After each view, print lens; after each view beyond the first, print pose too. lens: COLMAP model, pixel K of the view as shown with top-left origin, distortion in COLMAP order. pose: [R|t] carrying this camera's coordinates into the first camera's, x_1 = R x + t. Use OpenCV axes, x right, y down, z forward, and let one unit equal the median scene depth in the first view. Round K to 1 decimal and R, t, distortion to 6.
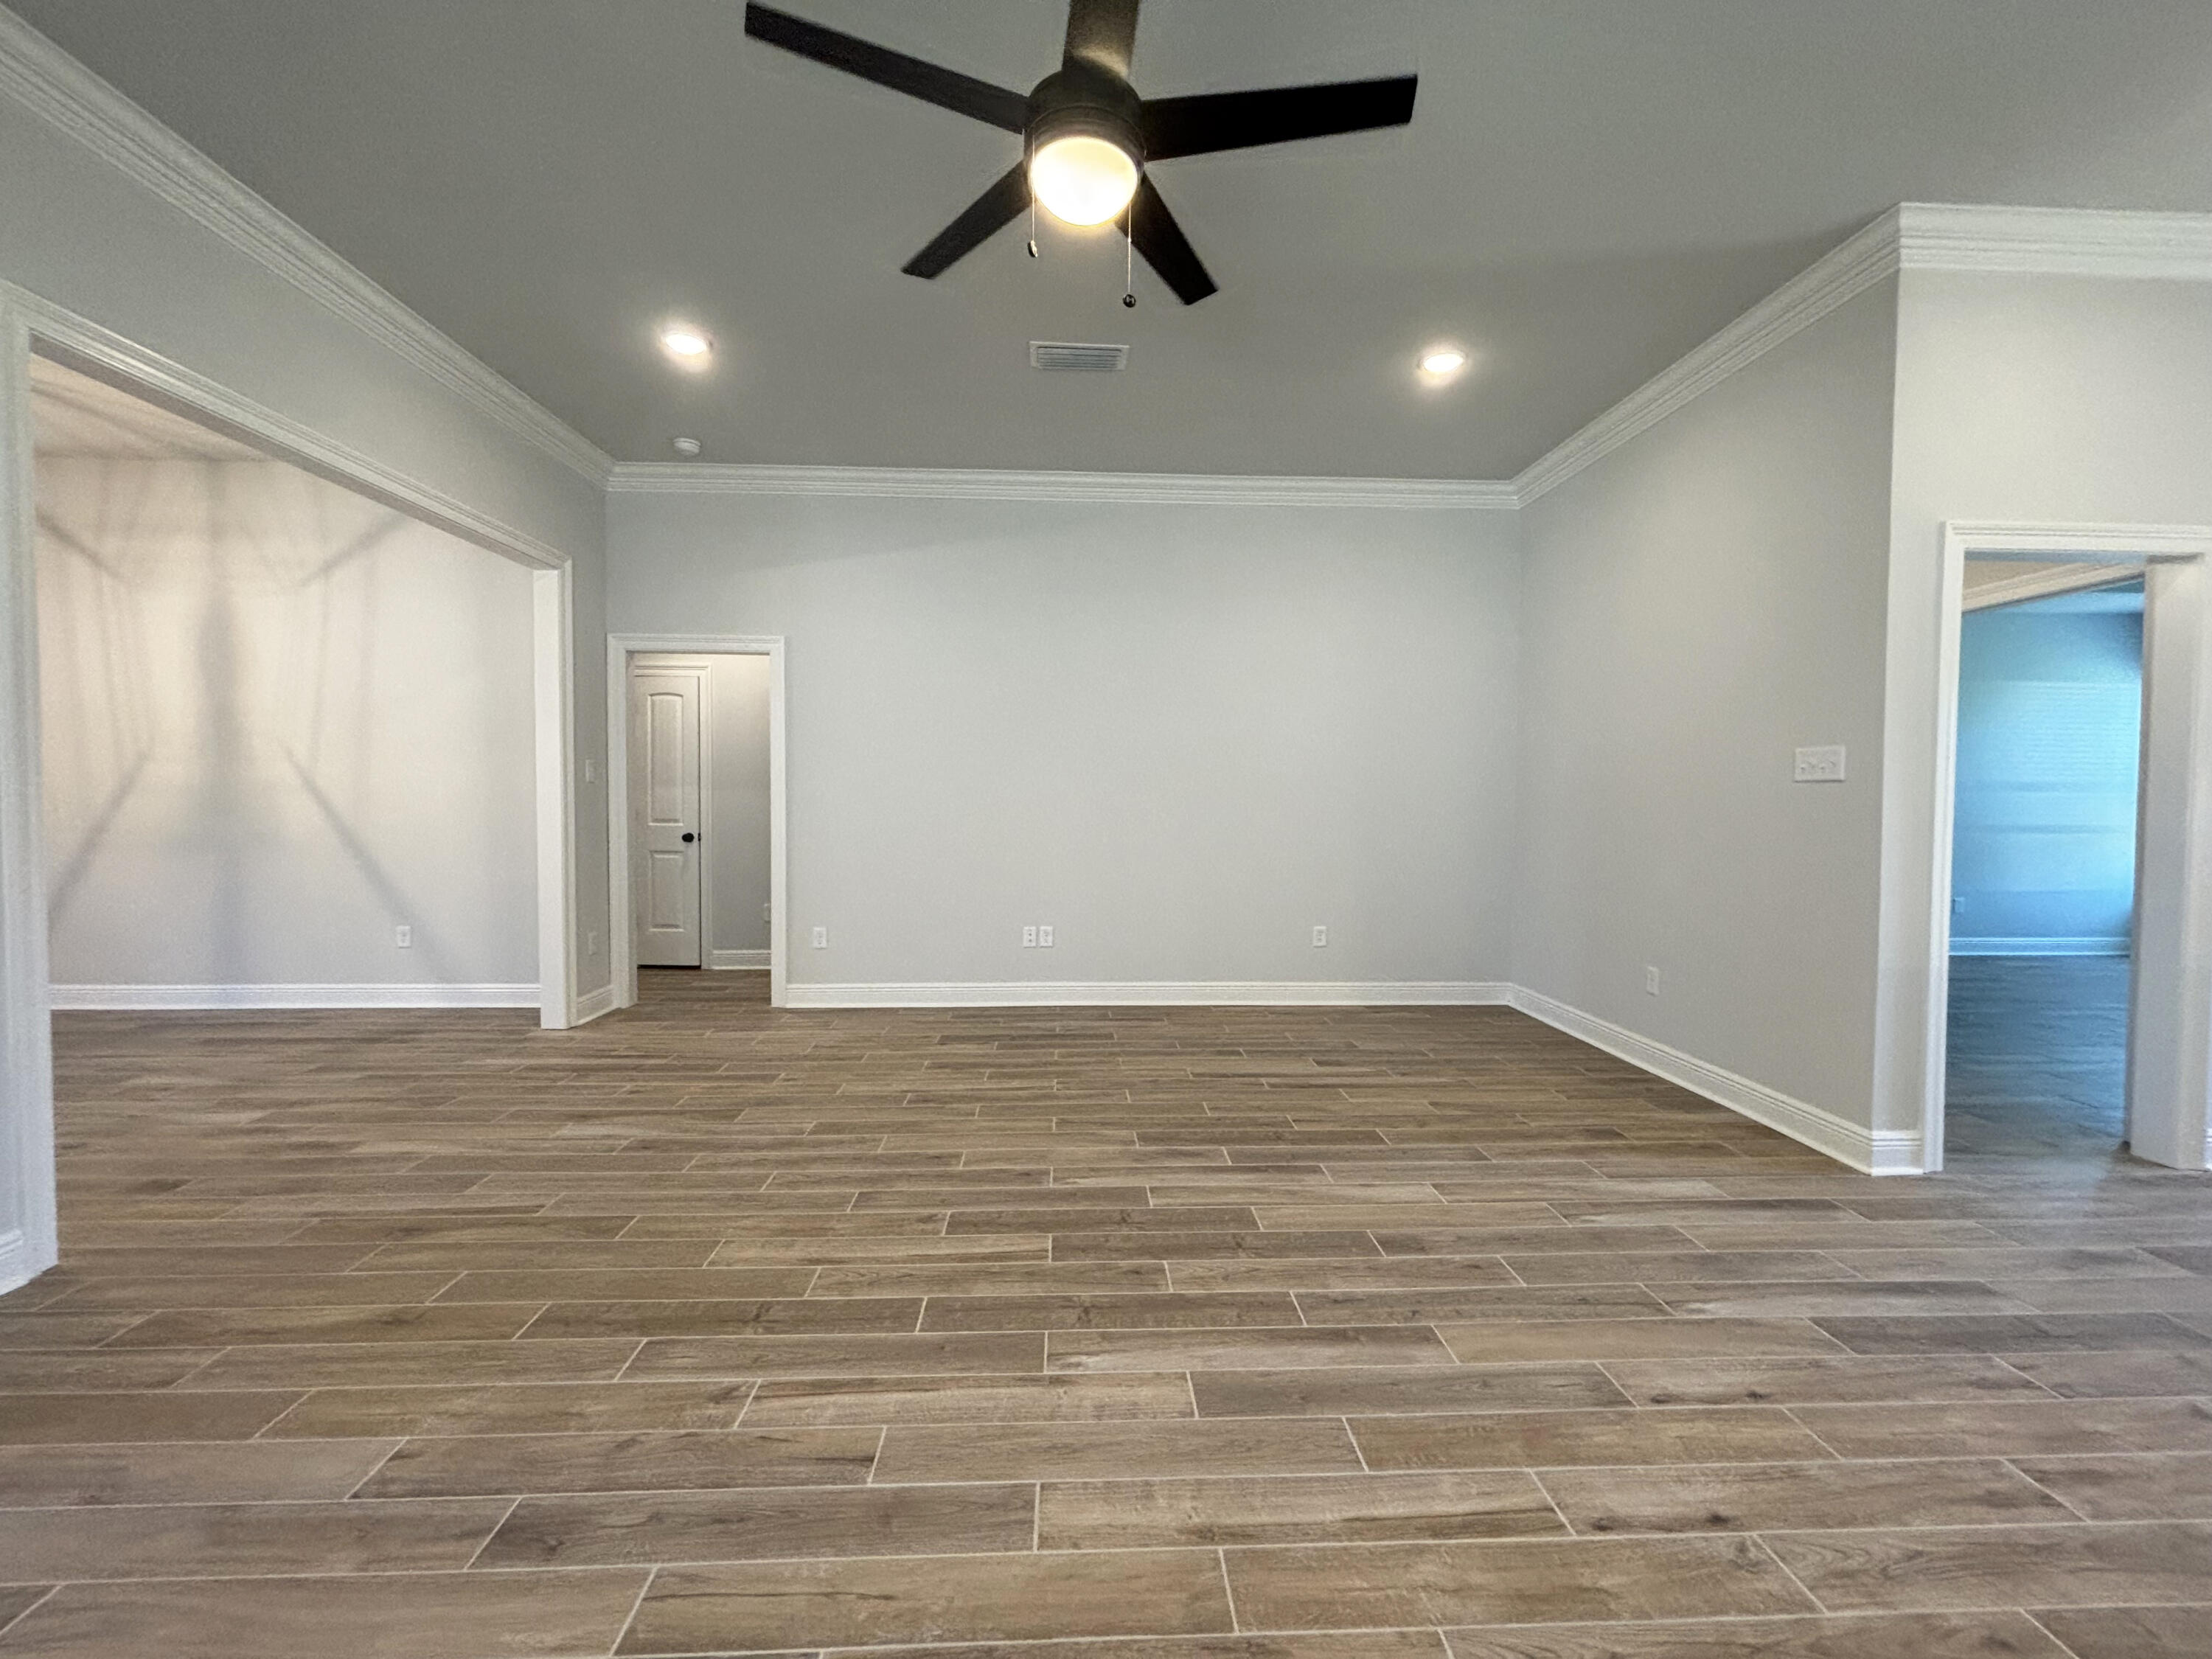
lens RADIAL K [[900.3, 0, 1104.3], [0, 900.3, 816.9], [0, 0, 1]] dist [0.008087, -0.001831]
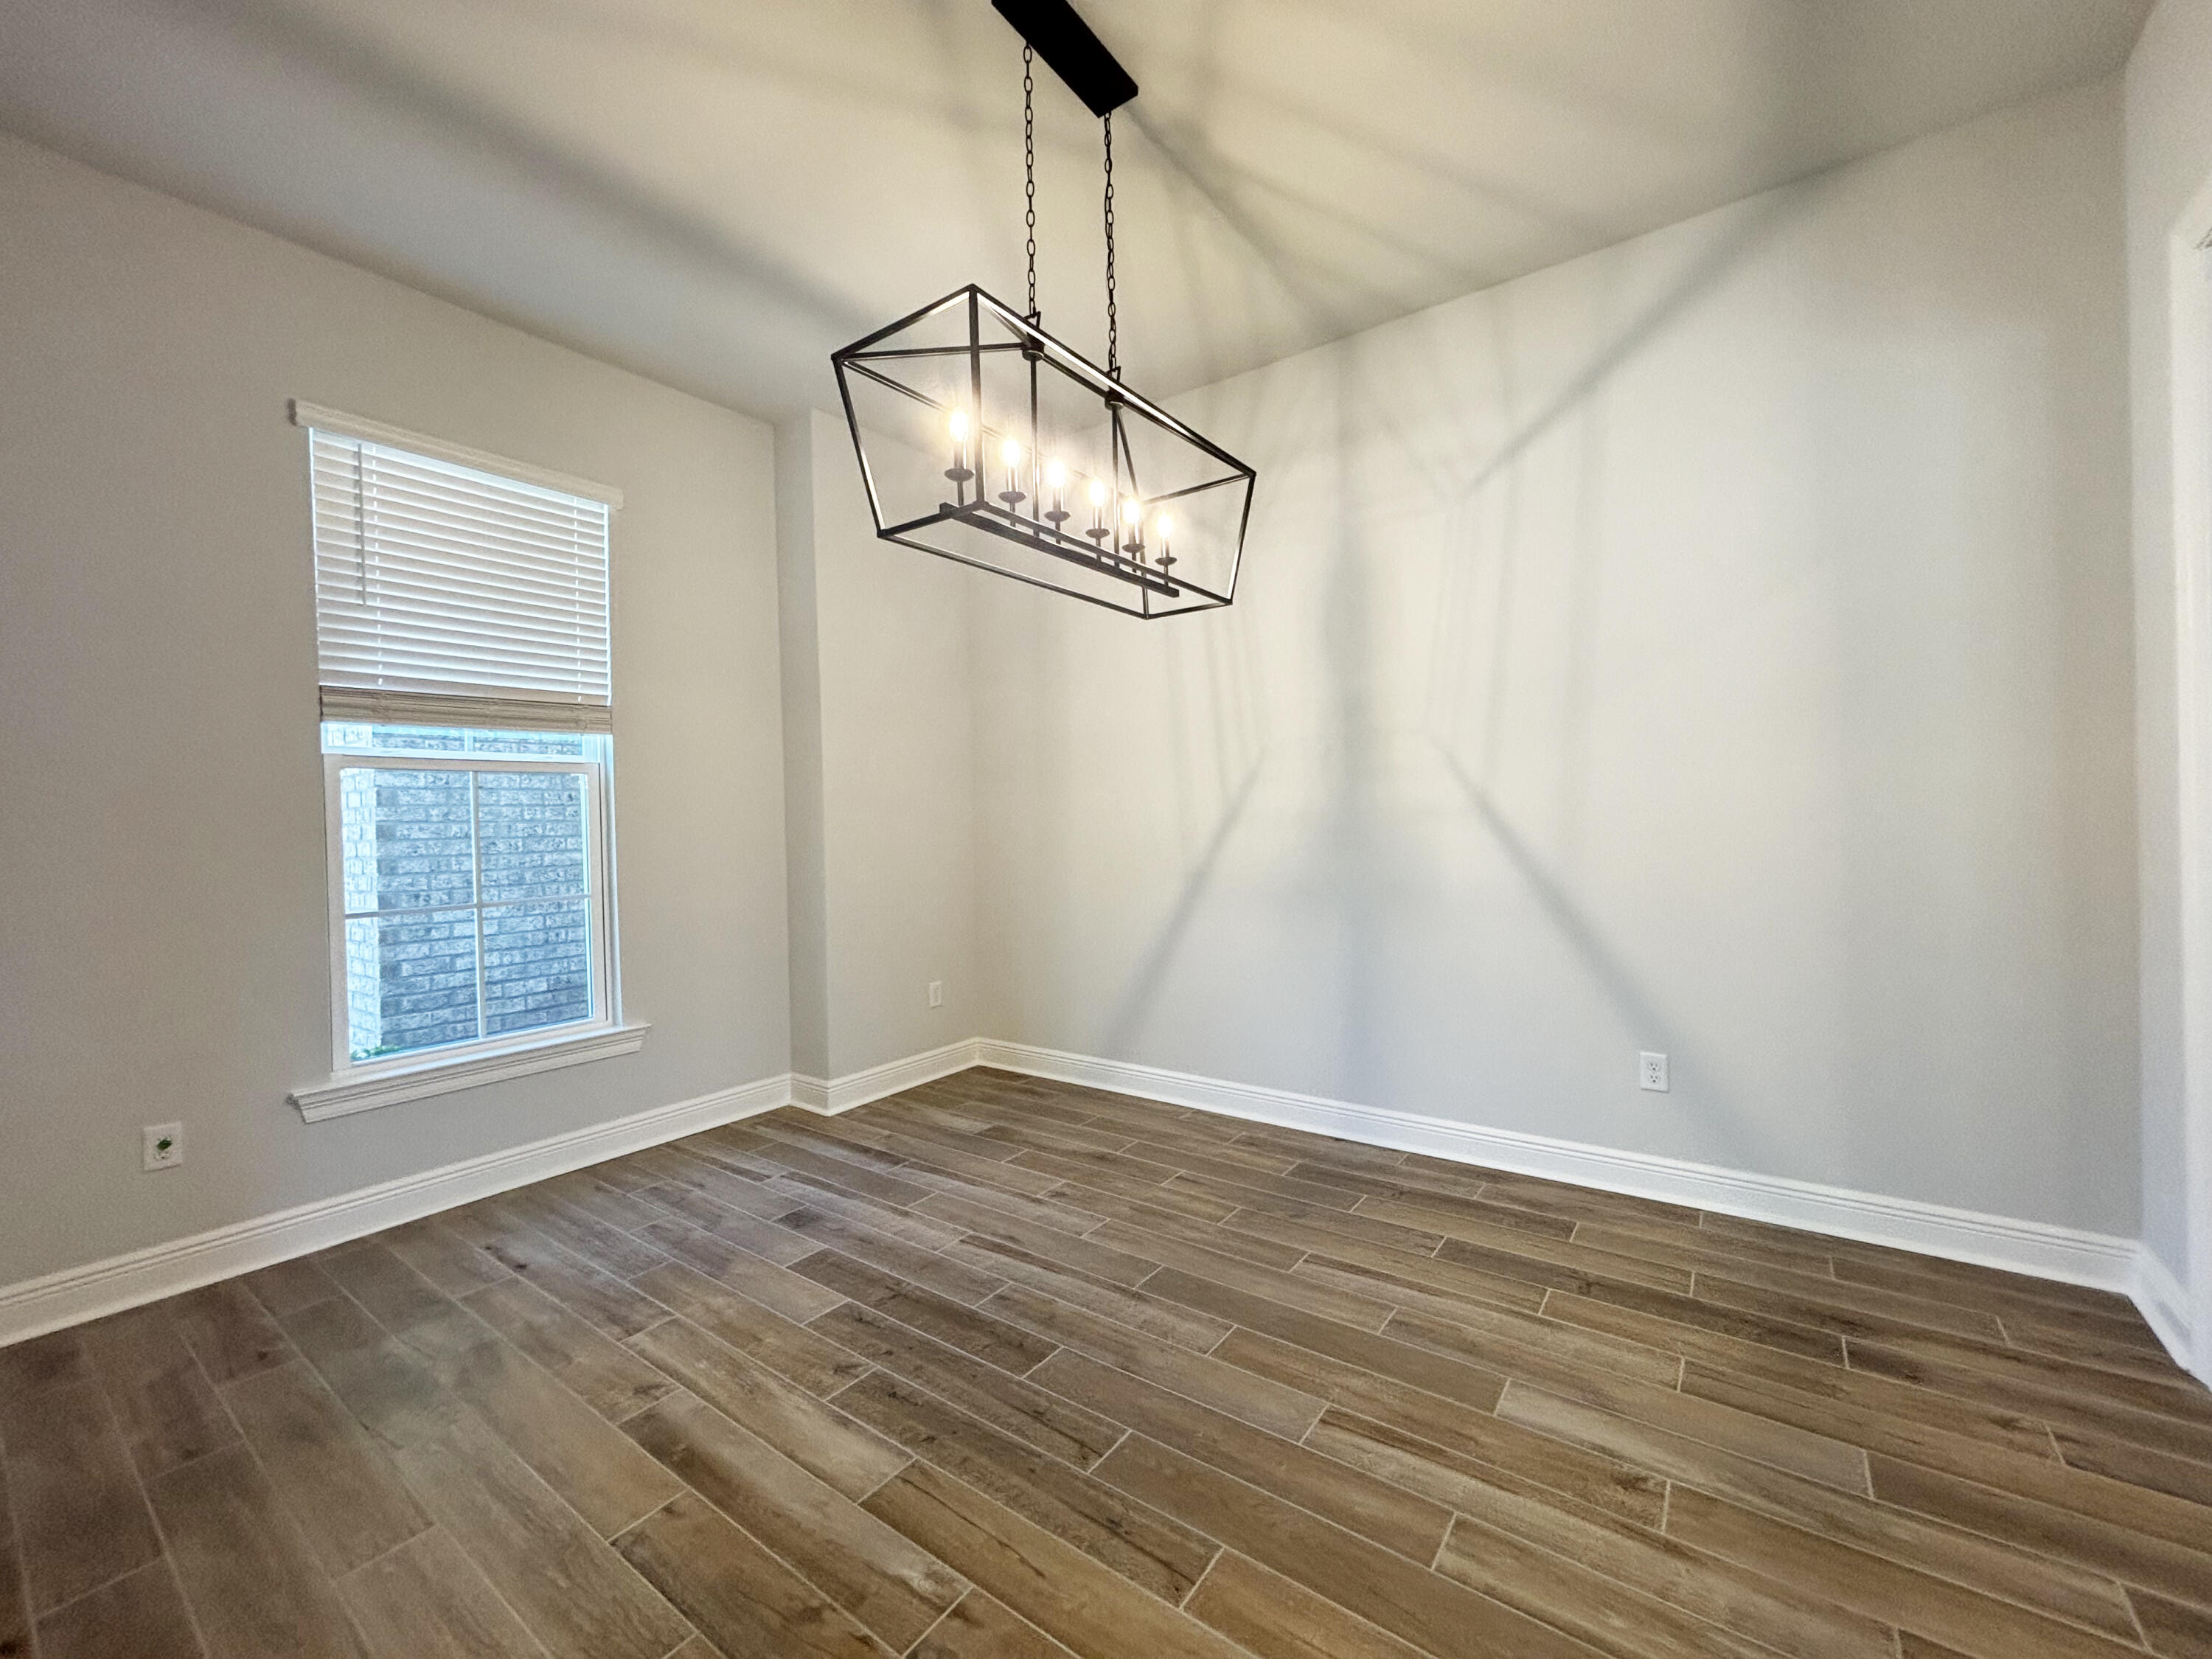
lens RADIAL K [[900.3, 0, 1090.5], [0, 900.3, 834.6], [0, 0, 1]] dist [0.008087, -0.001831]
pose [[0.785456, -0.020447, -0.618579, -0.713517], [0.010248, 0.999747, -0.020033, -0.006813], [0.618832, 0.009396, 0.785467, 0.350608]]
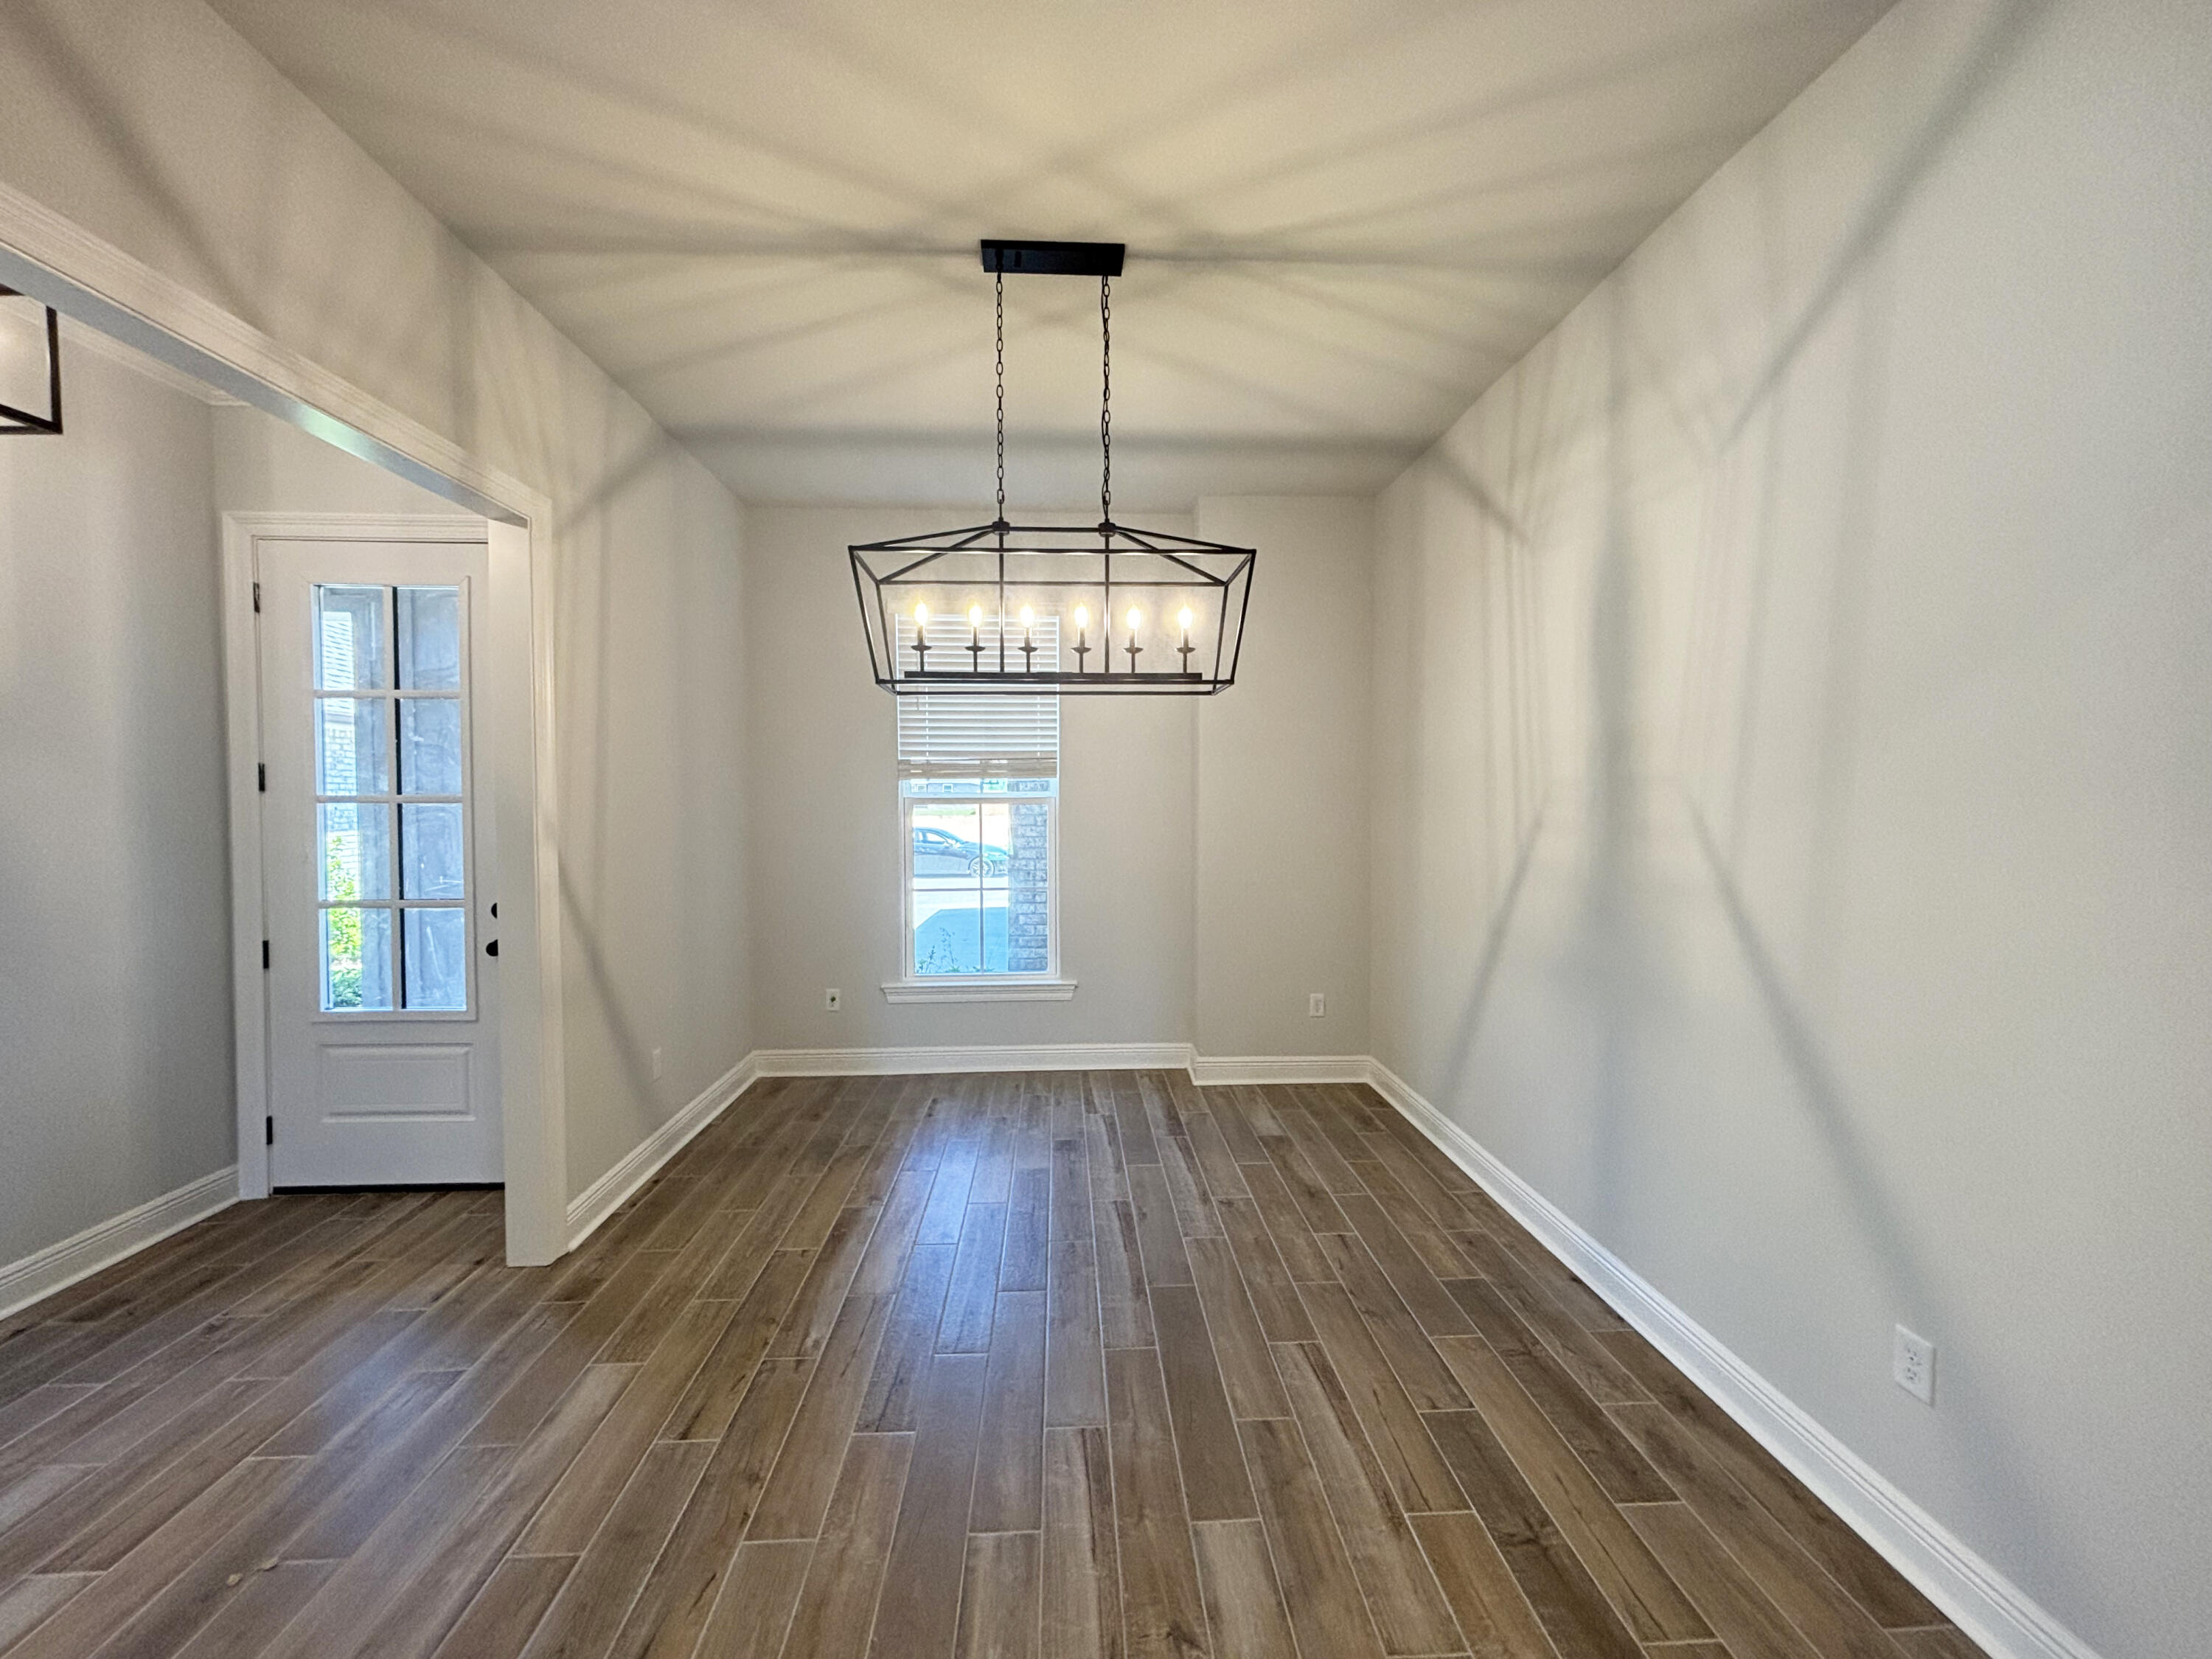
lens RADIAL K [[900.3, 0, 1107.8], [0, 900.3, 826.0], [0, 0, 1]] dist [0.008087, -0.001831]
pose [[0.011848, 0.021145, -0.999706, -0.450496], [-0.031737, 0.999281, 0.020760, -0.068188], [0.999426, 0.031482, 0.012510, 0.700629]]
